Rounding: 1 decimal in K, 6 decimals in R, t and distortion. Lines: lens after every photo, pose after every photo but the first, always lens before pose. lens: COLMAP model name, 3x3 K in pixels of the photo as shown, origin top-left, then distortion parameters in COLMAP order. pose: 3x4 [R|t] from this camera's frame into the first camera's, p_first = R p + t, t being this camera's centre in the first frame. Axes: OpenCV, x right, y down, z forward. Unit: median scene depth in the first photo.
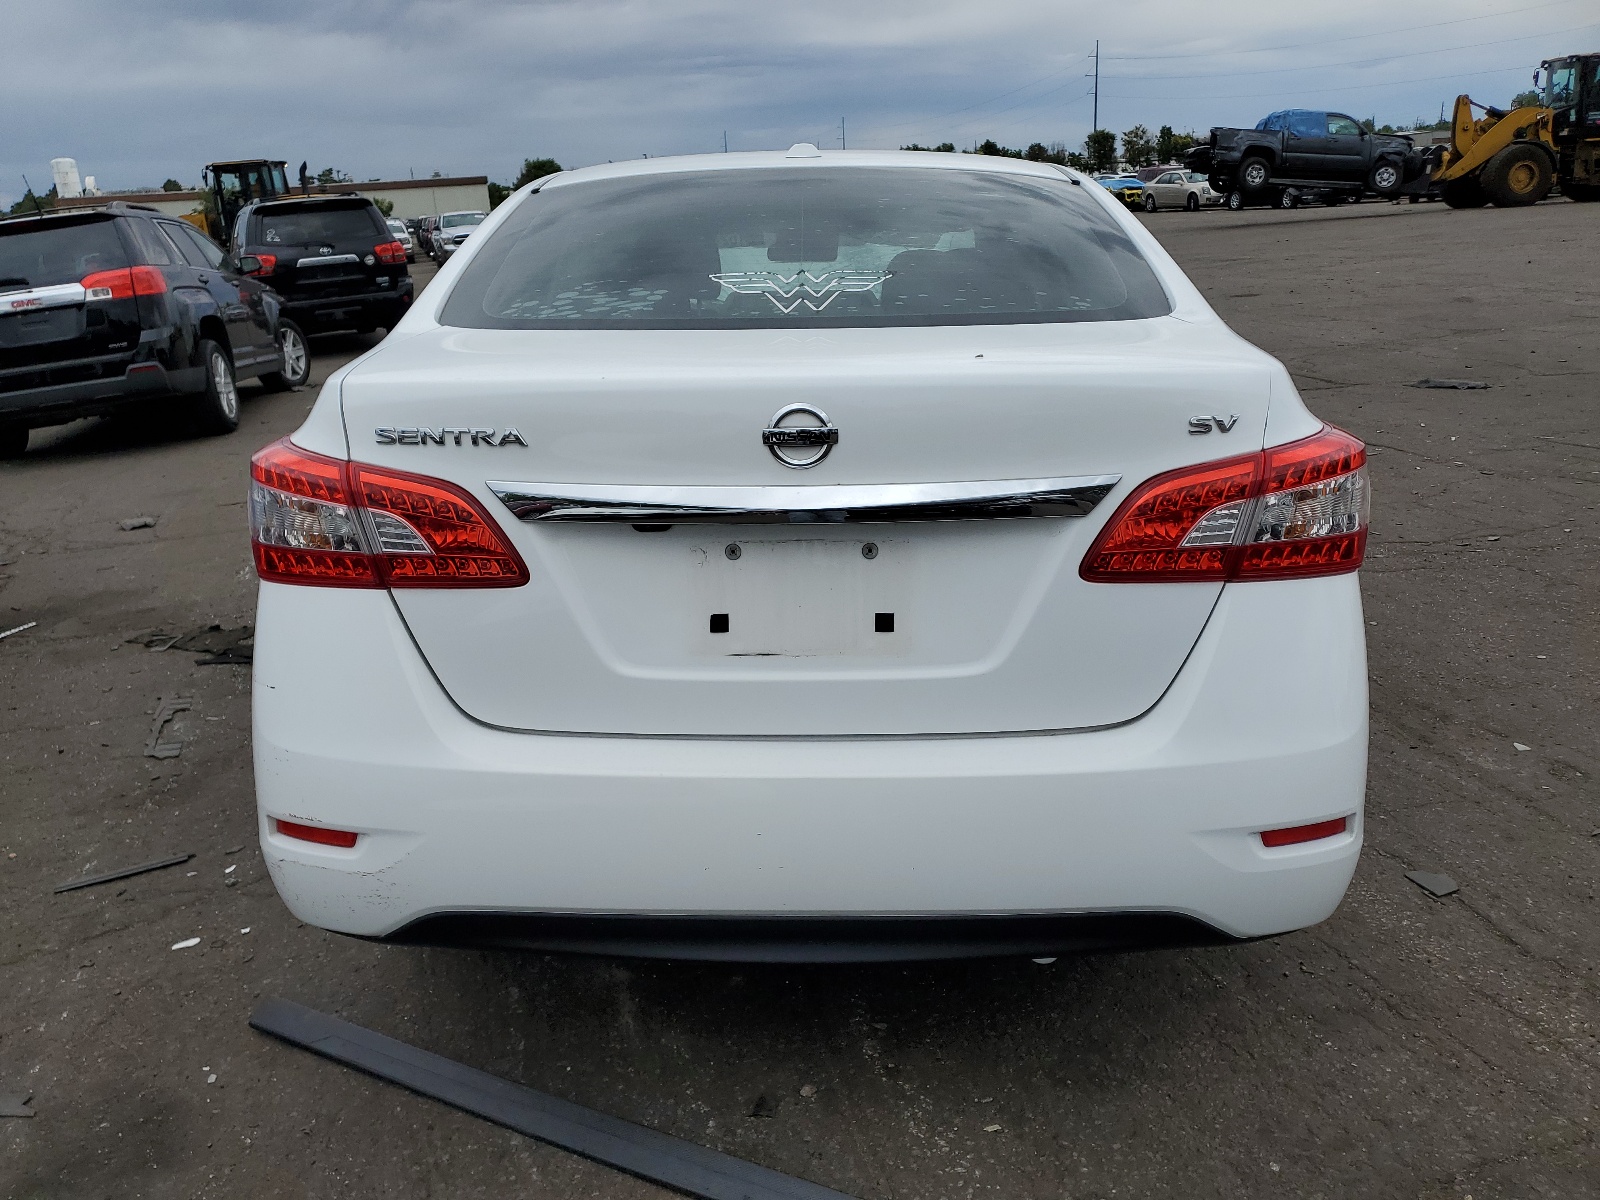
lens RADIAL K [[1313.5, 0, 956.5], [0, 1313.5, 597.7], [0, 0, 1]] dist [0.048972, -0.008571]
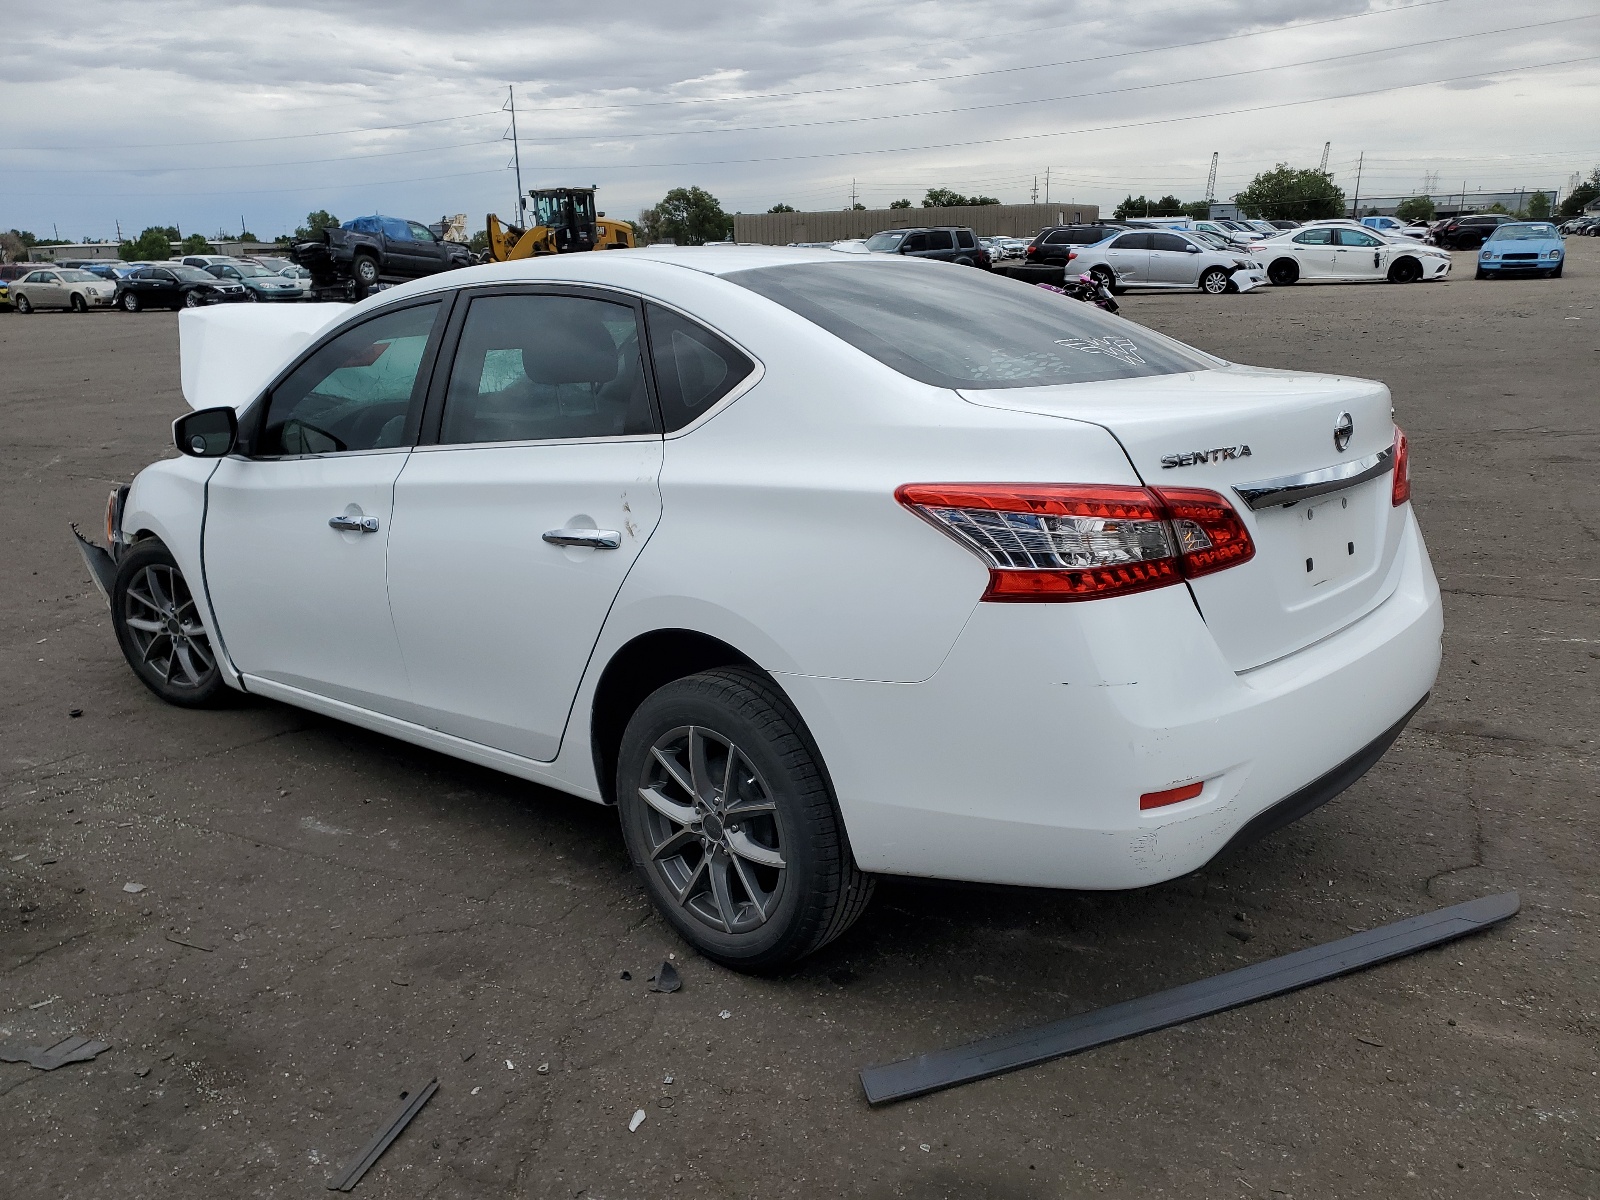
lens RADIAL K [[1236.4, 0, 754.3], [0, 1236.4, 634.5], [0, 0, 1]] dist [0.023751, -0.029757]
pose [[0.655593, -0.193515, 0.729897, -0.361712], [0.218443, 0.973878, 0.061996, -0.028424], [-0.722828, 0.118797, 0.680740, 0.122097]]
